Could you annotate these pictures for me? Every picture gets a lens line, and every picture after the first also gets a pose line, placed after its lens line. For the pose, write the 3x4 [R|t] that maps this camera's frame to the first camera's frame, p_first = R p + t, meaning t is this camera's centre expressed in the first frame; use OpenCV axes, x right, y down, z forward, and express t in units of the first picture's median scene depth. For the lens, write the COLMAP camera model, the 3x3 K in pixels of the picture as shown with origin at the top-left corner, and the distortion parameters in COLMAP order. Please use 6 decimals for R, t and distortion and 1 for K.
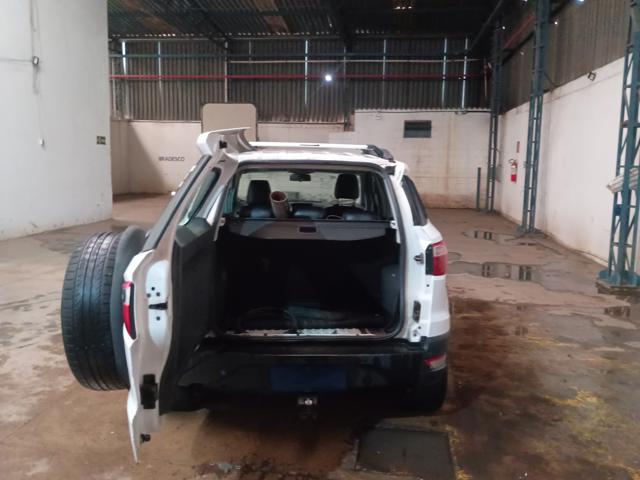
lens RADIAL K [[537.5, 0, 314.8], [0, 537.5, 235.4], [0, 0, 1]] dist [0.061122, -0.087561]
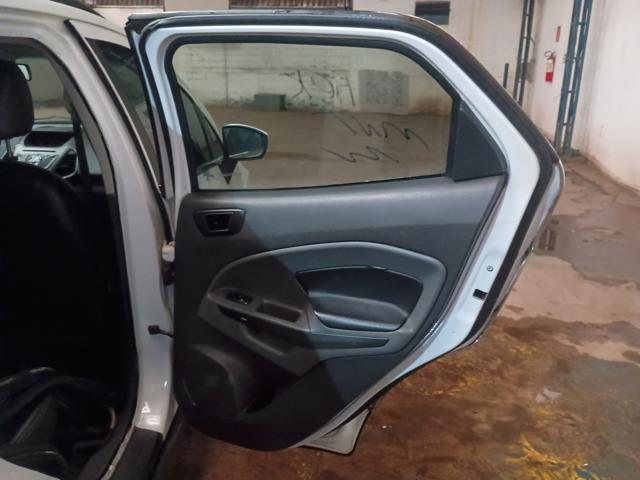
lens RADIAL K [[537.5, 0, 311.4], [0, 537.5, 235.4], [0, 0, 1]] dist [0.061122, -0.087561]
pose [[0.998482, 0.016312, -0.052600, 0.070669], [-0.006796, 0.984323, 0.176245, -0.017502], [0.054650, -0.175620, 0.982940, 0.175250]]
